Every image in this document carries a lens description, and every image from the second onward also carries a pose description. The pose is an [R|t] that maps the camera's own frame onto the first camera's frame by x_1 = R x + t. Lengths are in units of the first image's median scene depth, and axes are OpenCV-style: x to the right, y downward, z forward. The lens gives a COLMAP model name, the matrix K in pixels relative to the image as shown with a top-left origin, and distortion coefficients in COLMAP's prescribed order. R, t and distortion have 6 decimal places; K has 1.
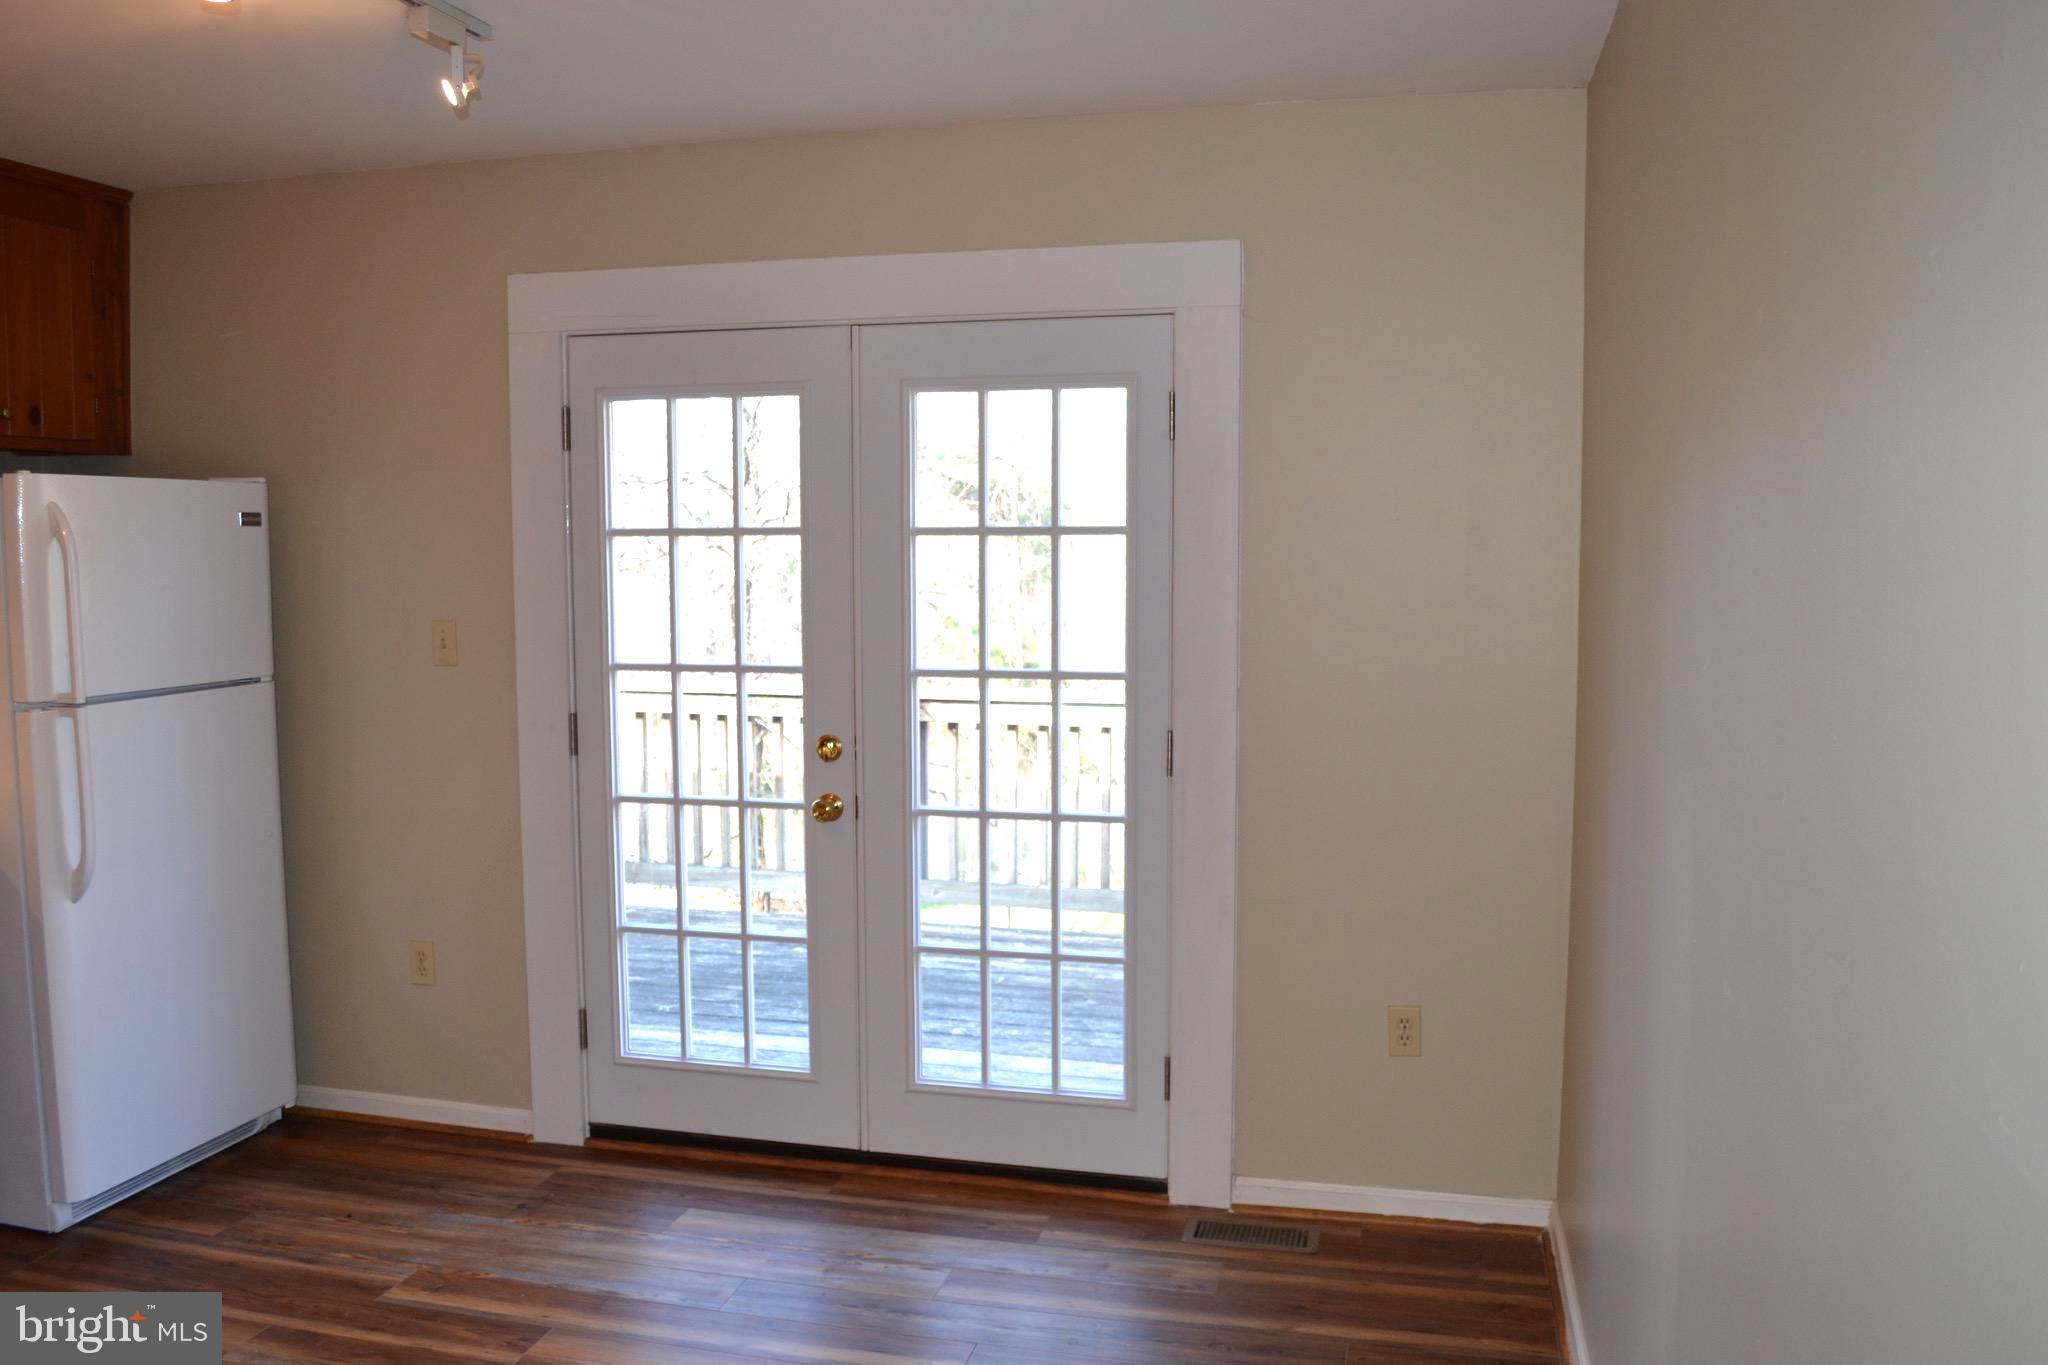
lens RADIAL K [[1623.1, 0, 1017.9], [0, 1623.1, 687.3], [0, 0, 1]] dist [-0.091075, 0.017542]
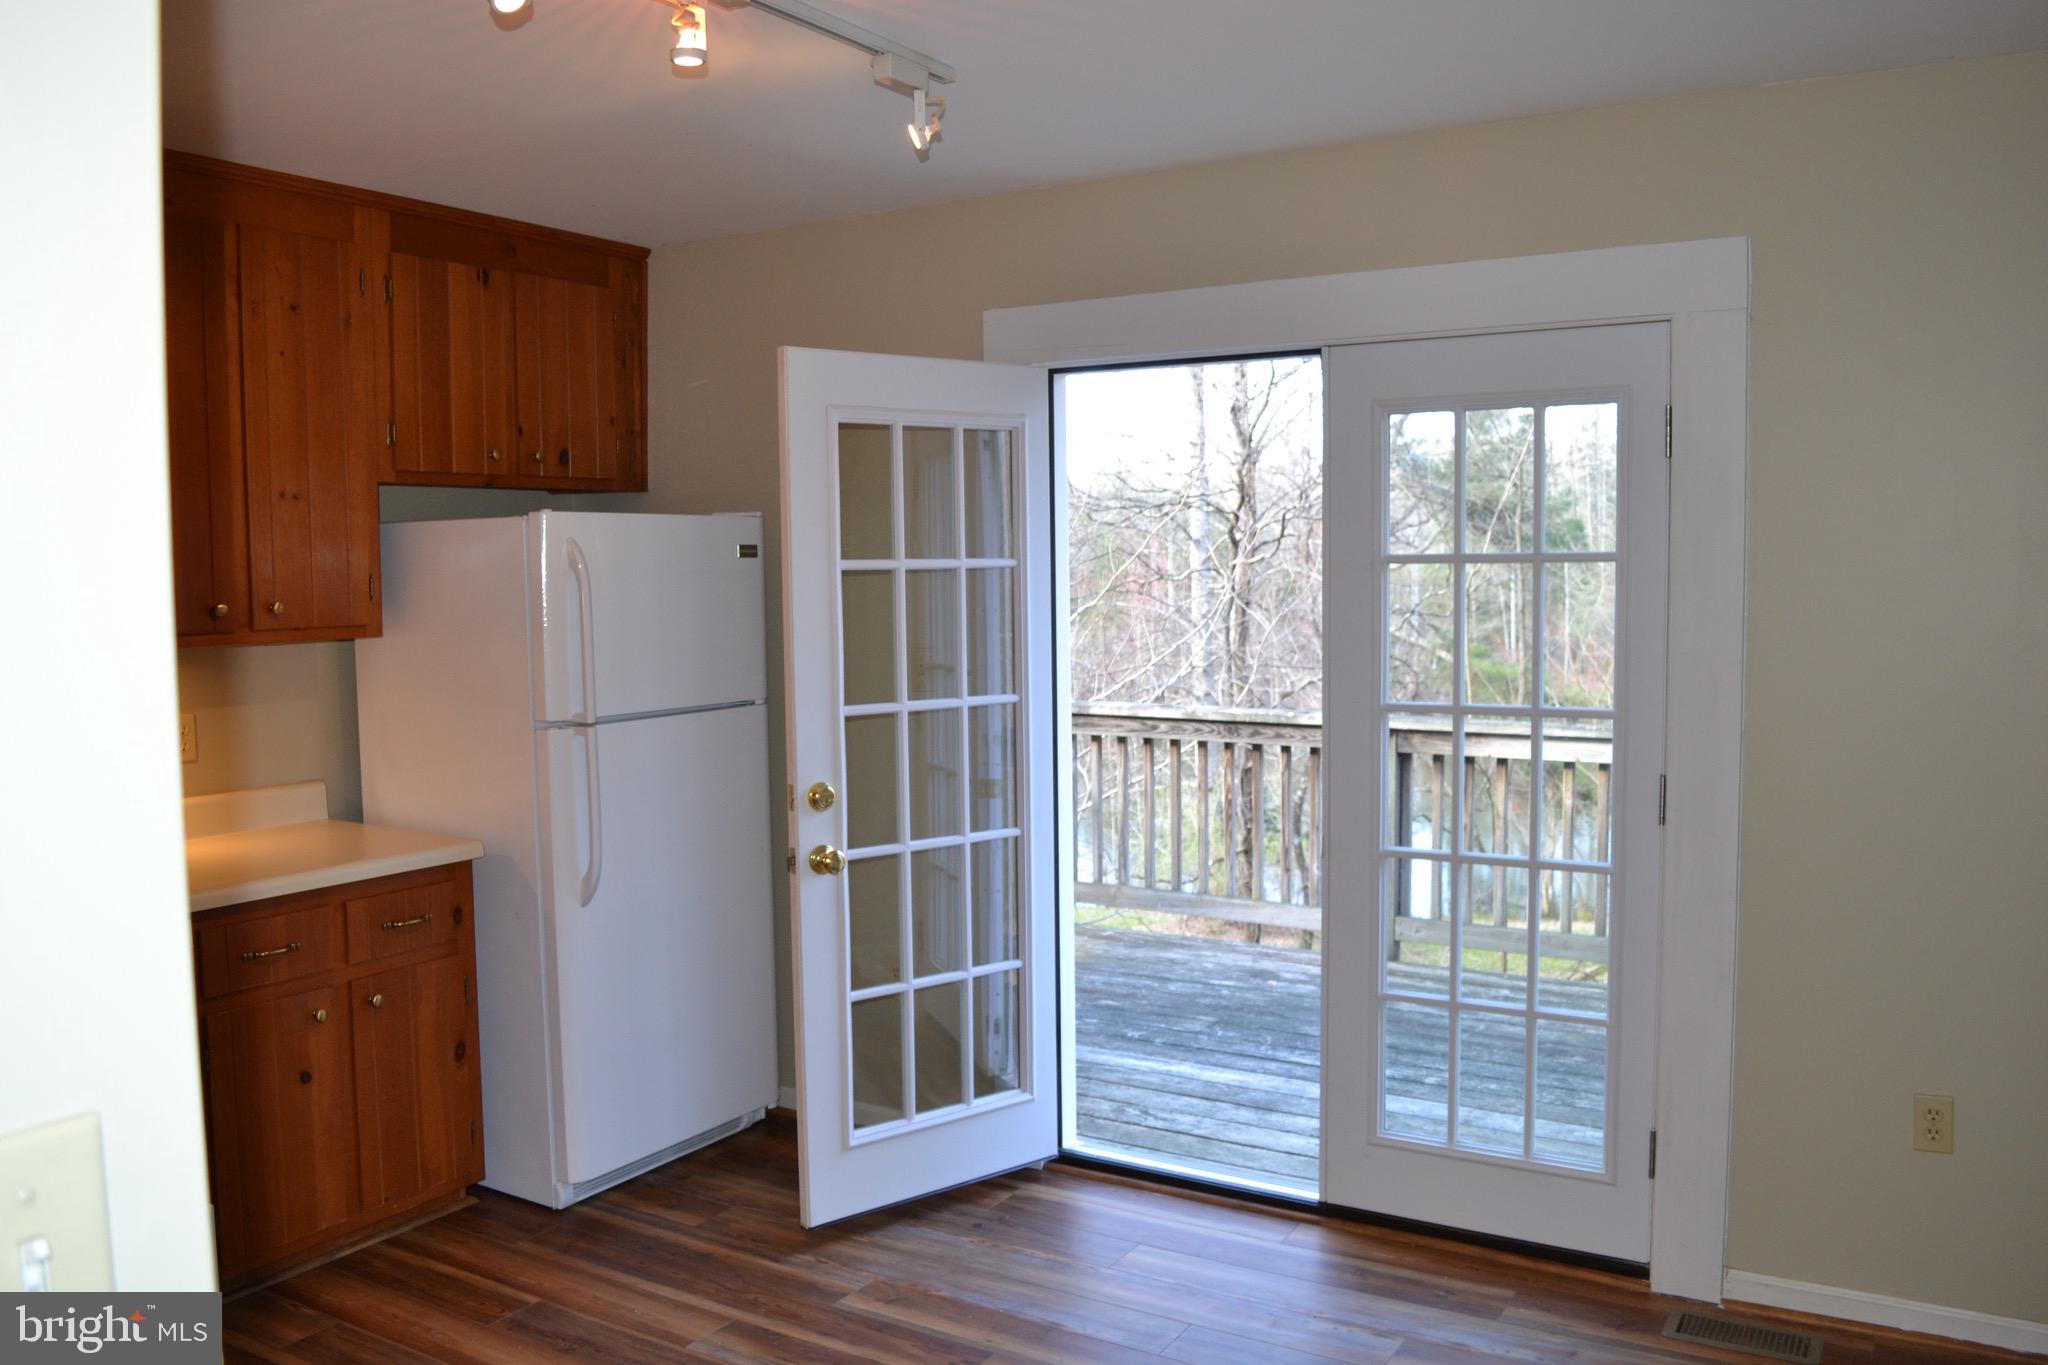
lens RADIAL K [[1623.1, 0, 1019.5], [0, 1623.1, 687.1], [0, 0, 1]] dist [-0.091075, 0.017542]
pose [[0.953324, 0.012775, -0.301678, 0.018277], [-0.016619, 0.999810, -0.010180, -0.007339], [0.301491, 0.014719, 0.953356, 0.027270]]
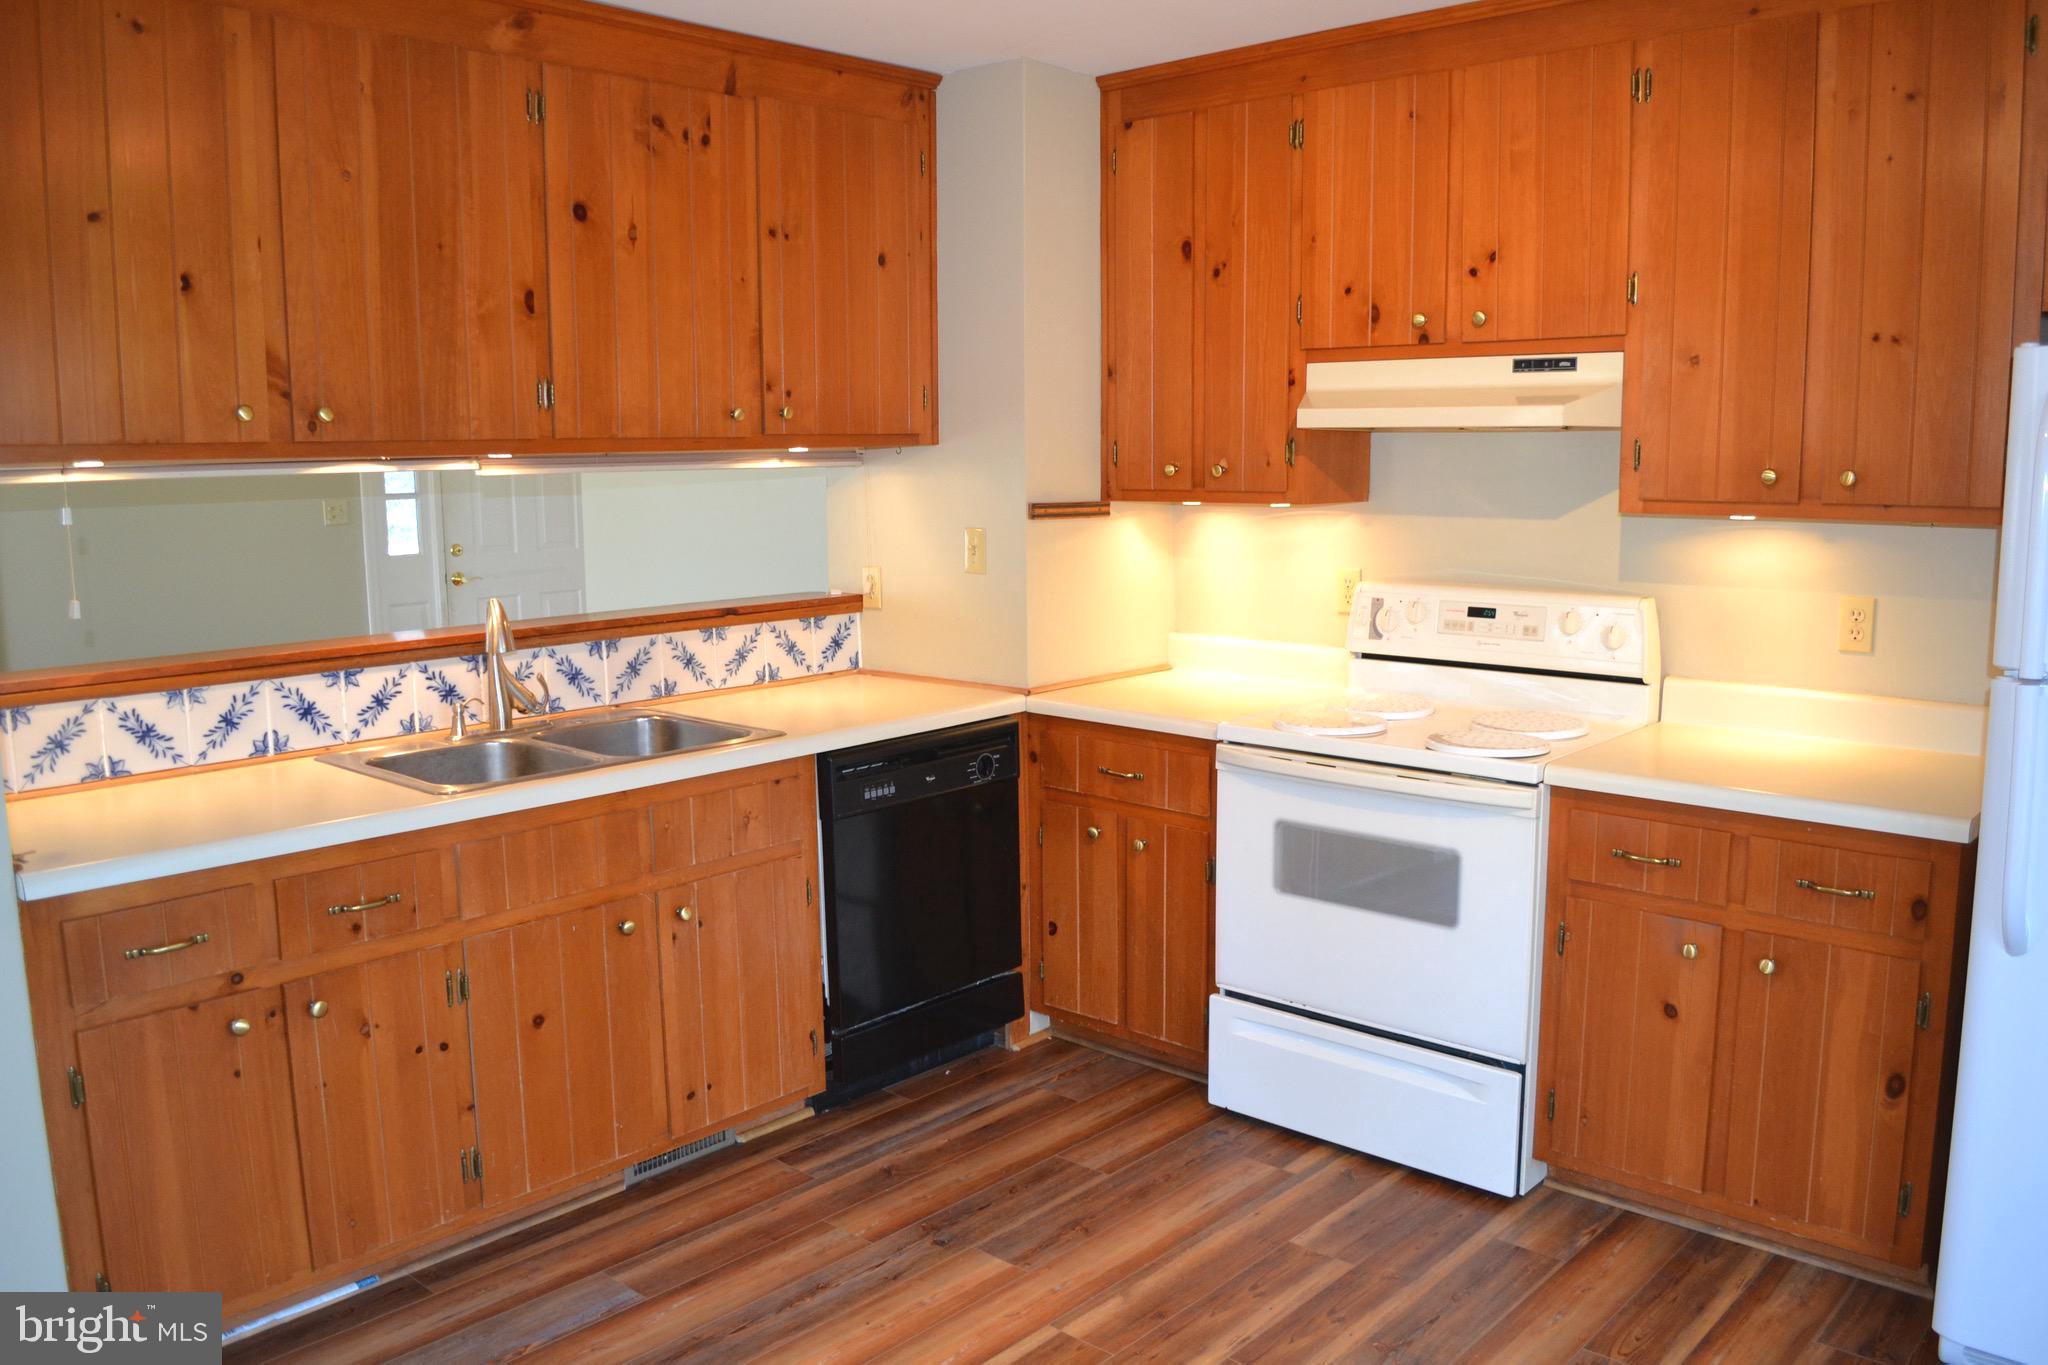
lens RADIAL K [[1623.1, 0, 1032.4], [0, 1623.1, 684.9], [0, 0, 1]] dist [-0.091075, 0.017542]
pose [[-0.468508, 0.134175, -0.873211, 0.193678], [-0.071463, 0.979405, 0.188835, -0.078309], [0.880564, 0.150873, -0.449270, 0.842904]]
